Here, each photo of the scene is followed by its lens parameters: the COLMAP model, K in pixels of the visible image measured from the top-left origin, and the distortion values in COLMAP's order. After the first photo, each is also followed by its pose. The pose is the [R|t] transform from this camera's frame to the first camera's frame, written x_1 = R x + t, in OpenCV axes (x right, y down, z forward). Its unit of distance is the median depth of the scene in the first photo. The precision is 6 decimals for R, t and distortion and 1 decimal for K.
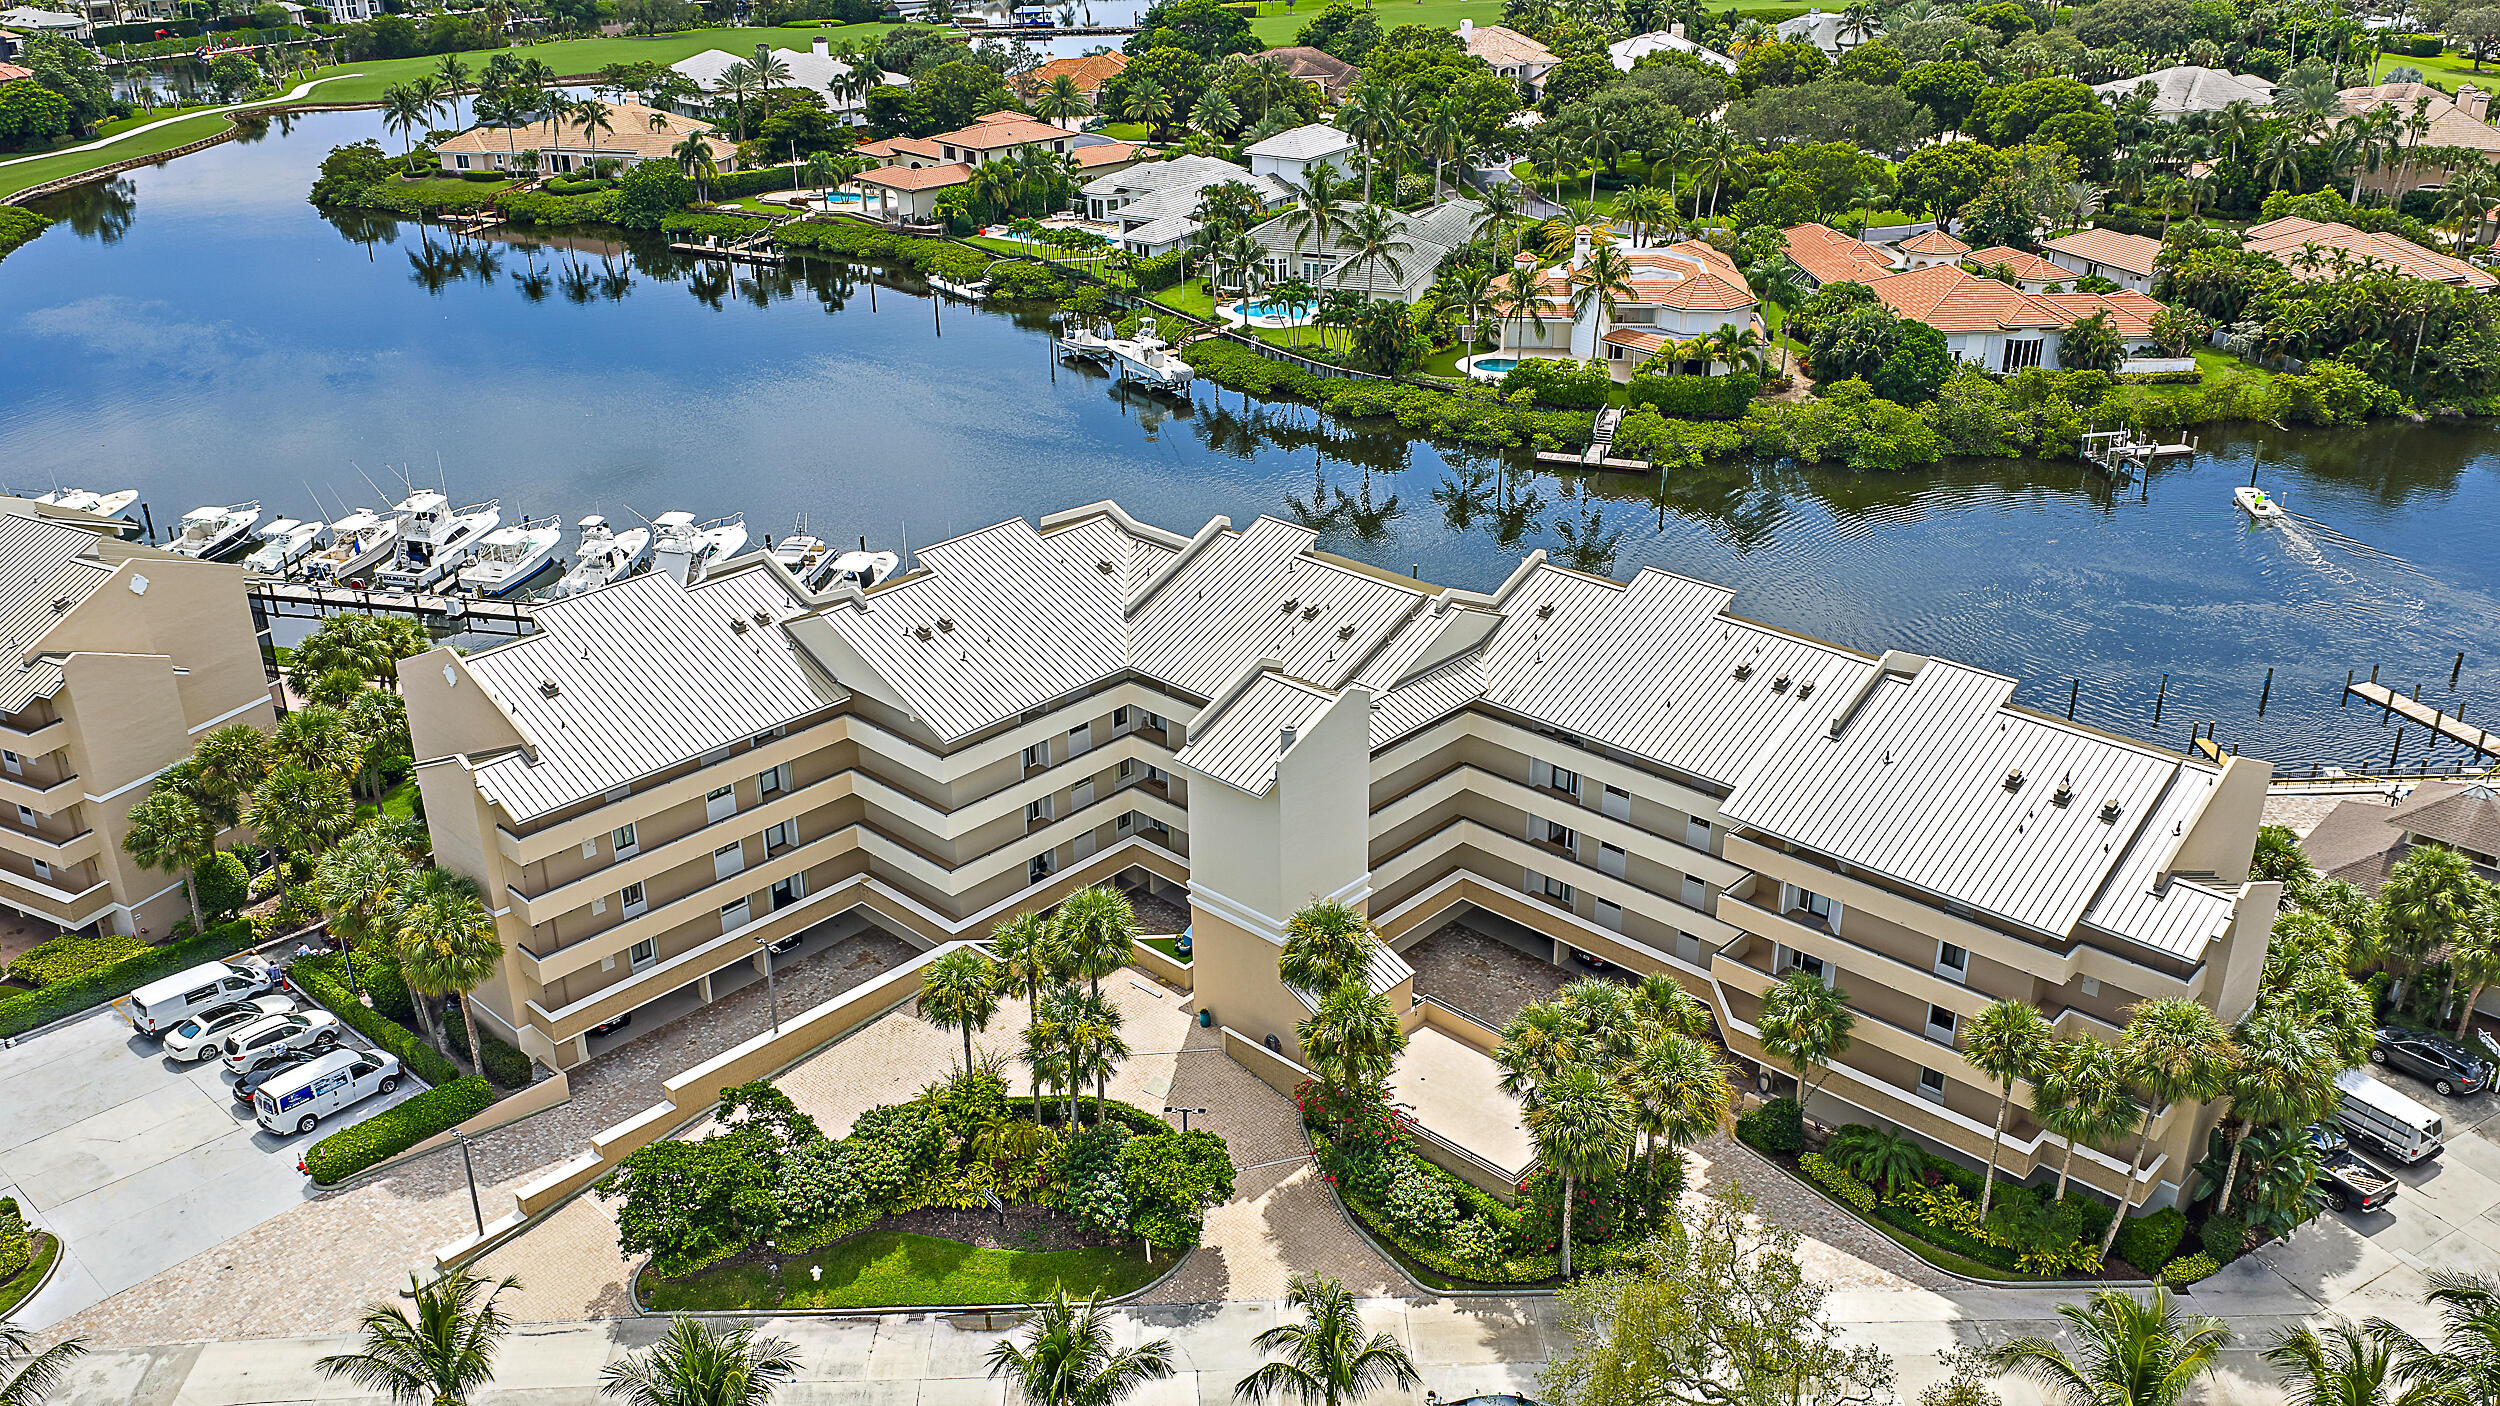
lens RADIAL K [[2042.7, 0, 1250.0], [0, 2042.7, 703.0], [0, 0, 1]] dist [0.029340, -0.057093]
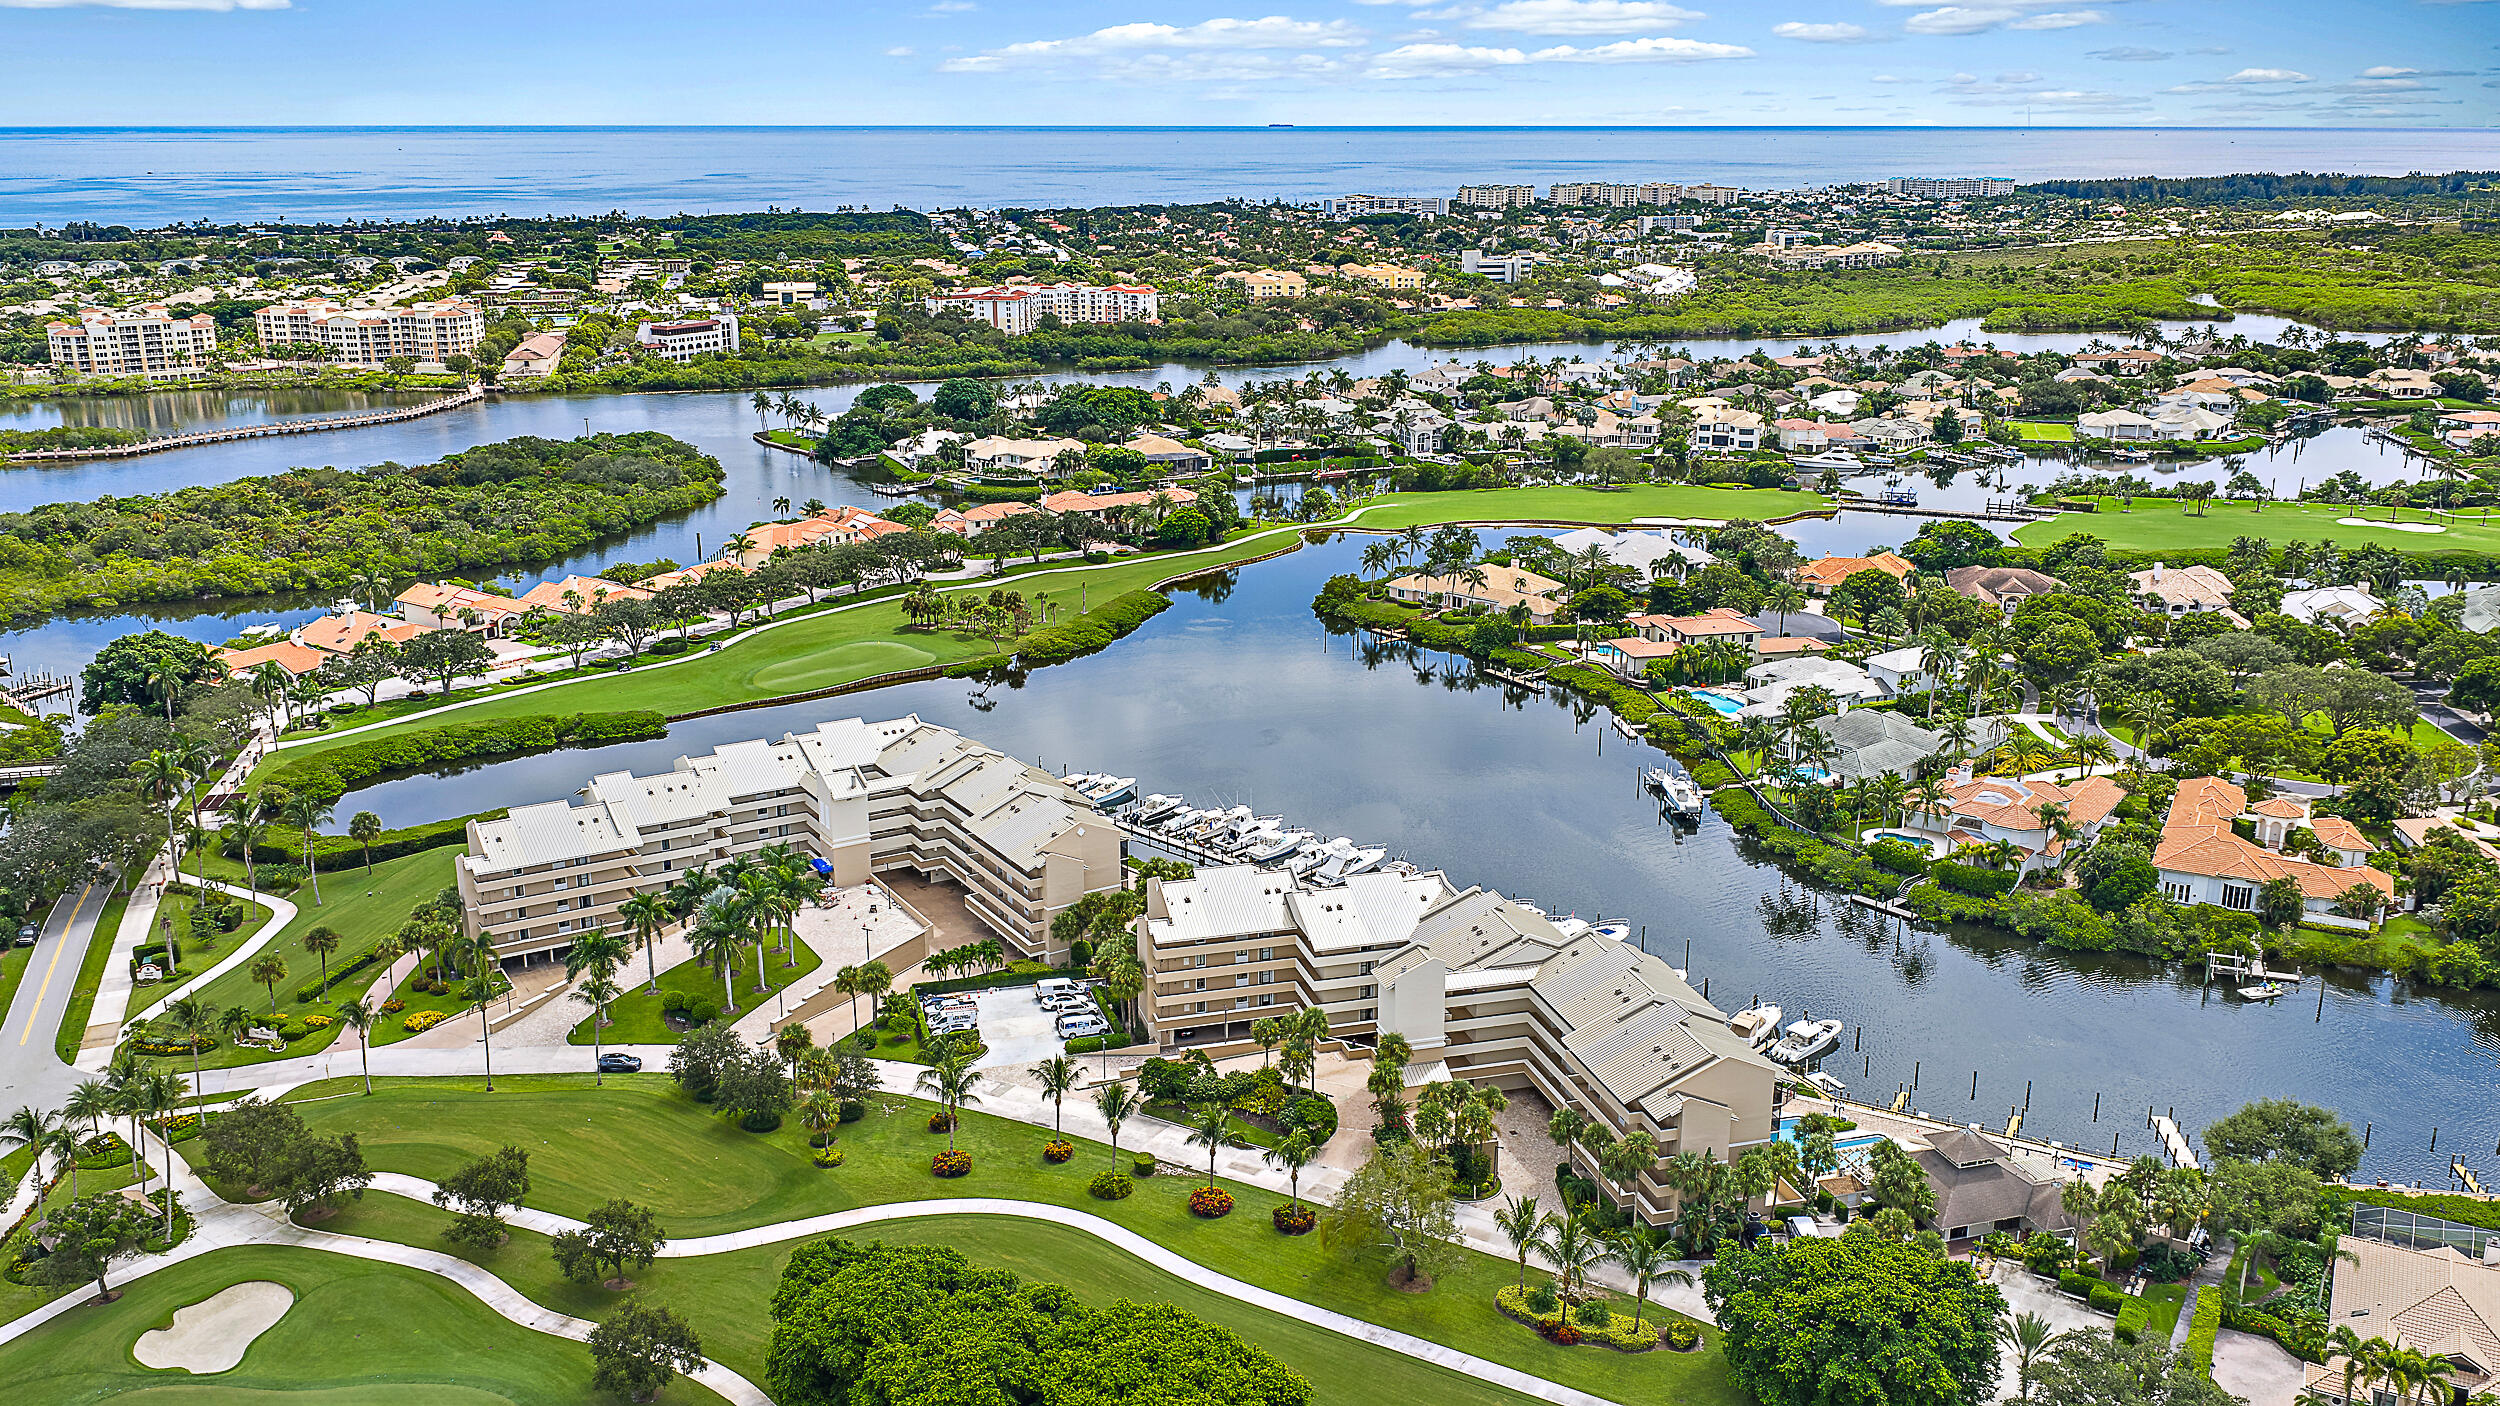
lens RADIAL K [[2042.7, 0, 1250.0], [0, 2042.7, 703.0], [0, 0, 1]] dist [0.029340, -0.057093]
pose [[0.853997, 0.146635, -0.499187, 0.609325], [-0.220223, 0.971151, -0.091479, -0.018023], [0.471372, 0.188056, 0.861652, -0.777774]]
